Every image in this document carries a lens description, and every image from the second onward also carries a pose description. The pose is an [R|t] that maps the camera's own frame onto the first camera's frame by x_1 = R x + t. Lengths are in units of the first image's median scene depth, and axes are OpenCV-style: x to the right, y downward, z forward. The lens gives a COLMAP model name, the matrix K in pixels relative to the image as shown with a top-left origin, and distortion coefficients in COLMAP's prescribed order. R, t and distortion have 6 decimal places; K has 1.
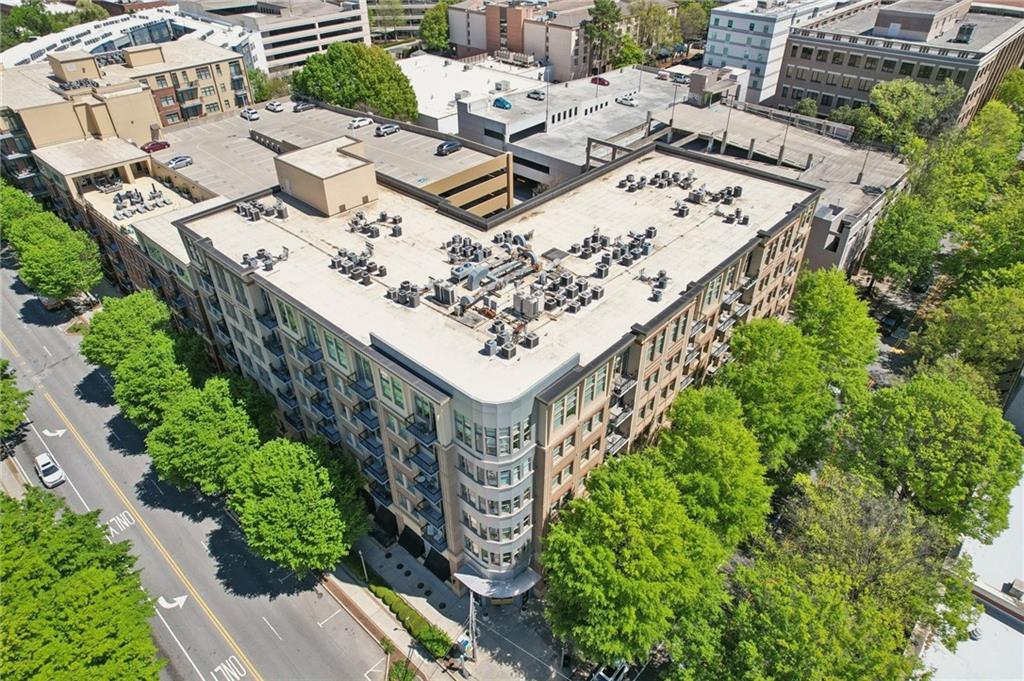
lens RADIAL K [[654.0, 0, 514.7], [0, 654.0, 339.6], [0, 0, 1]] dist [-0.079685, 0.068636]
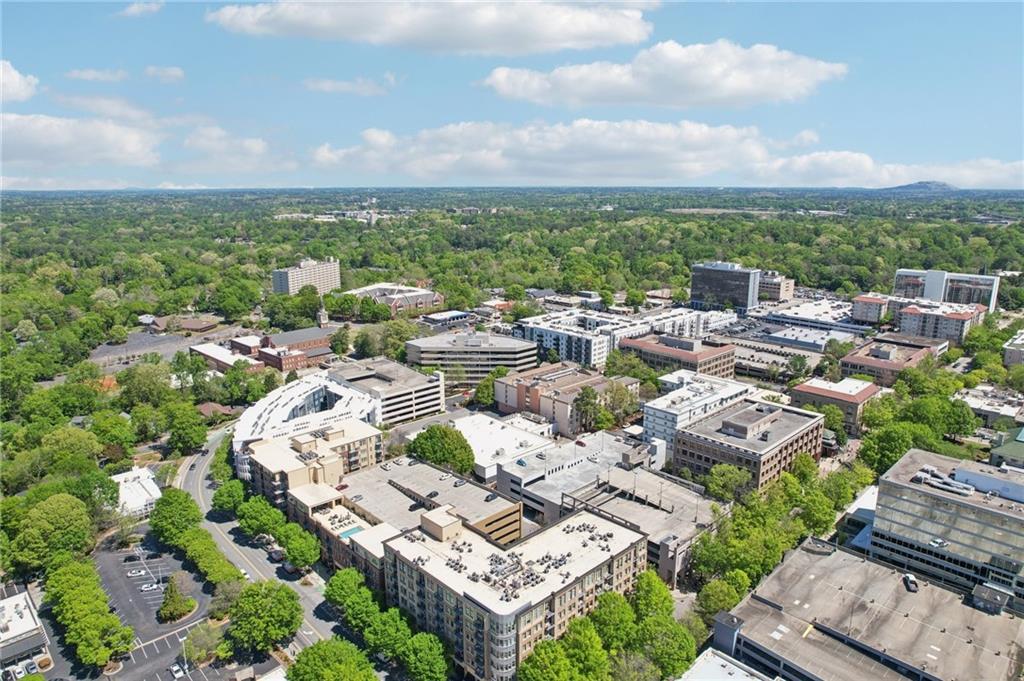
lens RADIAL K [[654.0, 0, 514.7], [0, 654.0, 339.6], [0, 0, 1]] dist [-0.079685, 0.068636]
pose [[0.998115, 0.016496, -0.059114, 0.129757], [-0.038155, 0.921227, -0.387149, 0.051248], [0.048071, 0.388675, 0.920120, -1.650169]]
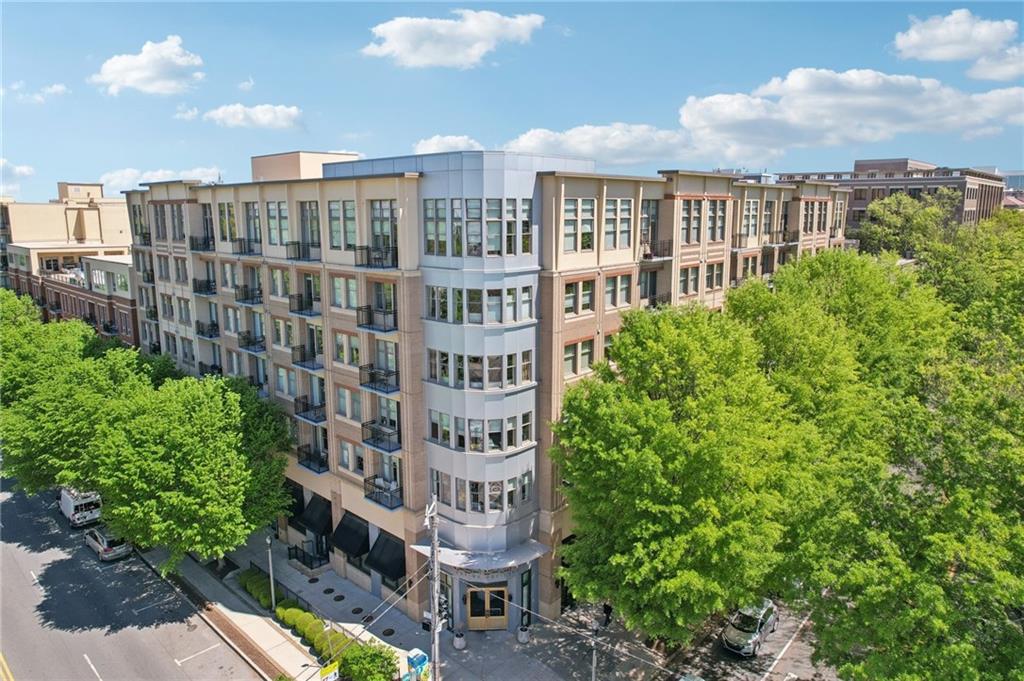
lens RADIAL K [[654.0, 0, 514.7], [0, 654.0, 339.6], [0, 0, 1]] dist [-0.079685, 0.068636]
pose [[0.999987, 0.000747, 0.005140, 0.002371], [0.001645, 0.893063, -0.449929, 0.390175], [-0.004927, 0.449932, 0.893049, 0.300193]]
